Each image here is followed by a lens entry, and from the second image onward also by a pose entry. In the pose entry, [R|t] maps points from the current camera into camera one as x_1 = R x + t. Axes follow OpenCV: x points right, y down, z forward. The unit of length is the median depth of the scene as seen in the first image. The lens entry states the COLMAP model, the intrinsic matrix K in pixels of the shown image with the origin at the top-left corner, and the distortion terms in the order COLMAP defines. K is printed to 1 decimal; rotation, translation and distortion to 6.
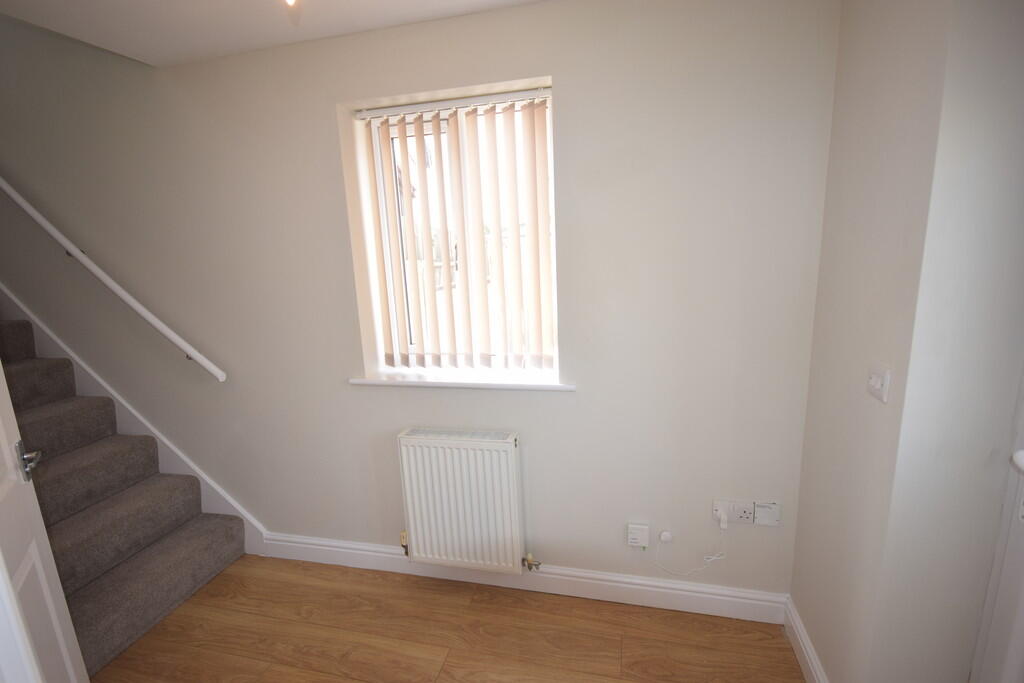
lens RADIAL K [[456.5, 0, 513.8], [0, 456.5, 344.7], [0, 0, 1]] dist [-0.000005, -0.000188]
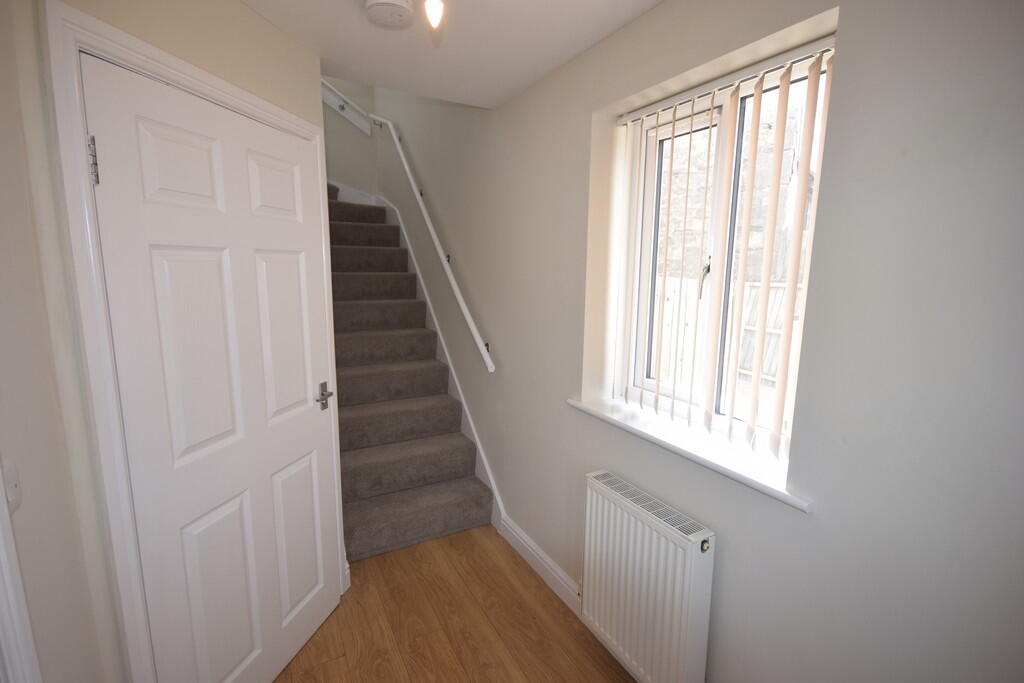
lens RADIAL K [[463.6, 0, 512.0], [0, 463.6, 341.5], [0, 0, 1]] dist [0.000143, 0.000024]
pose [[0.673819, 0.169120, -0.719282, 0.249617], [-0.188912, 0.980531, 0.053574, -0.073947], [0.714339, 0.099782, 0.692650, 0.234254]]
